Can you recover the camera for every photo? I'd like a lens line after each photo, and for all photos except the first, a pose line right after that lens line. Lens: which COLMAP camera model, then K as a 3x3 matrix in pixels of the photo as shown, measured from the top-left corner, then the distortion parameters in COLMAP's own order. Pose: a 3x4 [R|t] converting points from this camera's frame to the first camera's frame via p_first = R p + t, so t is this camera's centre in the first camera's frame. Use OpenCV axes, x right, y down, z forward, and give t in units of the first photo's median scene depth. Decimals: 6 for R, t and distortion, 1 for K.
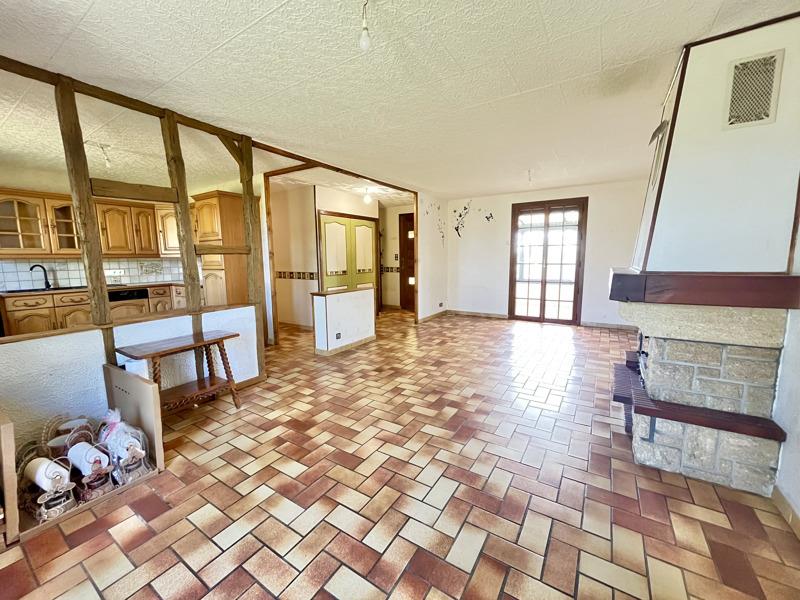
lens RADIAL K [[321.4, 0, 400.0], [0, 321.4, 300.0], [0, 0, 1]] dist [0.000405, 0.000021]
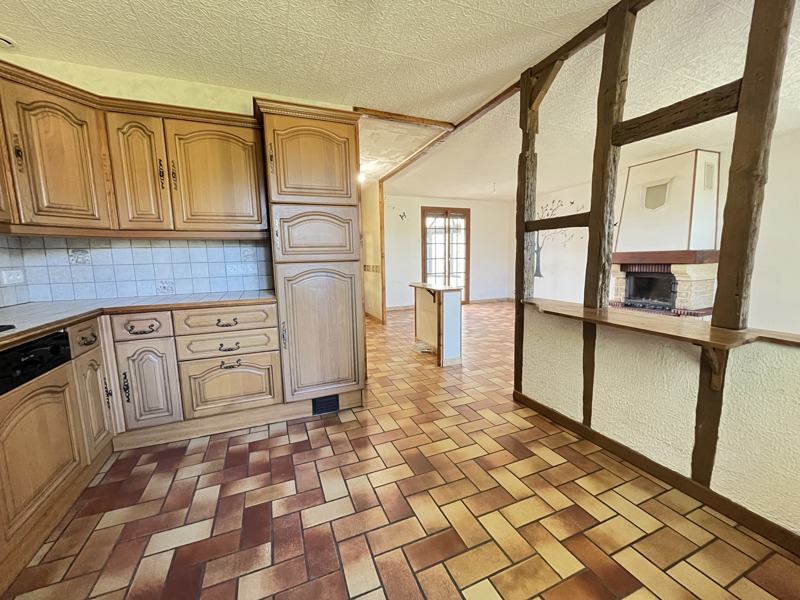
lens RADIAL K [[321.4, 0, 400.0], [0, 321.4, 300.0], [0, 0, 1]] dist [0.000405, 0.000021]
pose [[0.568685, -0.106323, 0.815655, -0.841462], [0.126145, 0.991154, 0.041250, -0.035556], [-0.812825, 0.079433, 0.577066, 0.553763]]
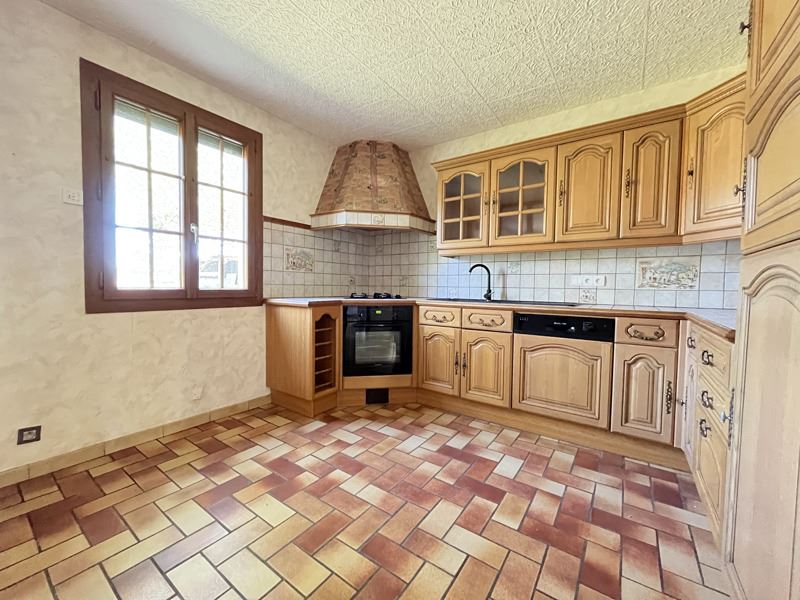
lens RADIAL K [[321.4, 0, 400.0], [0, 321.4, 300.0], [0, 0, 1]] dist [0.000405, 0.000021]
pose [[-0.047538, 0.052426, -0.997493, -0.370579], [-0.148843, 0.987101, 0.058973, -0.041990], [0.987718, 0.151273, -0.039121, 0.743176]]
